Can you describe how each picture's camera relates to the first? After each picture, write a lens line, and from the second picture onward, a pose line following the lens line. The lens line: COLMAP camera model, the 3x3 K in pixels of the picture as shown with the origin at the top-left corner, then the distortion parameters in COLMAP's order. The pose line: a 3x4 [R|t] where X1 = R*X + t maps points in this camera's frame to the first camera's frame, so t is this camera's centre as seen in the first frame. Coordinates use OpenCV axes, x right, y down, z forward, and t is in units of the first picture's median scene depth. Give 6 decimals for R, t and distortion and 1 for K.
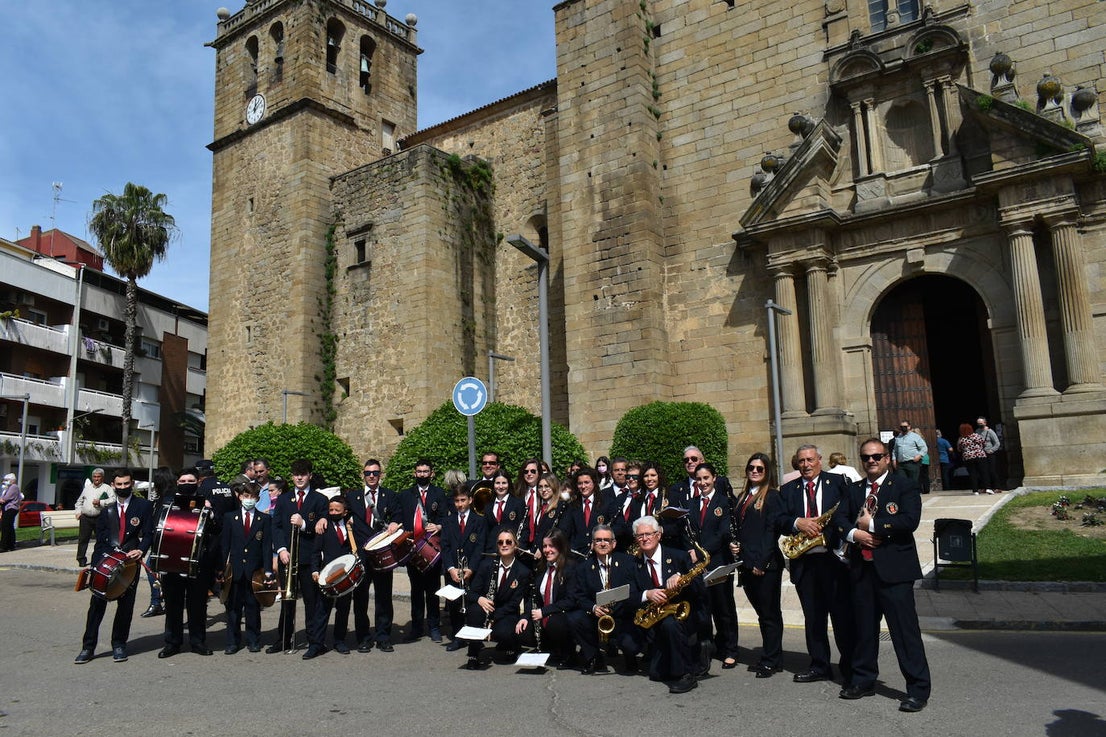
lens RADIAL K [[843.4, 0, 555.5], [0, 843.4, 369.8], [0, 0, 1]] dist [-0.029923, 0.020133]
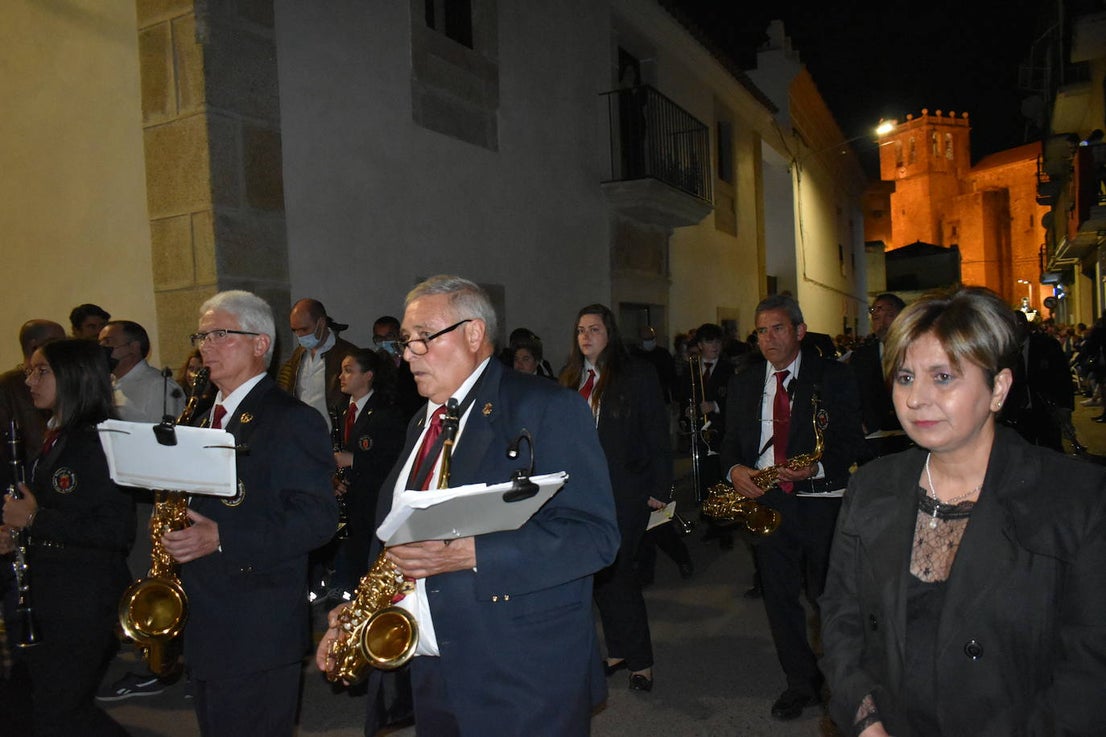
lens RADIAL K [[843.4, 0, 555.9], [0, 843.4, 369.4], [0, 0, 1]] dist [-0.029923, 0.020133]
pose [[0.858532, -0.000458, -0.512759, 0.068997], [0.104362, 0.979224, 0.173862, -0.450509], [0.502026, -0.202779, 0.840744, -2.895772]]
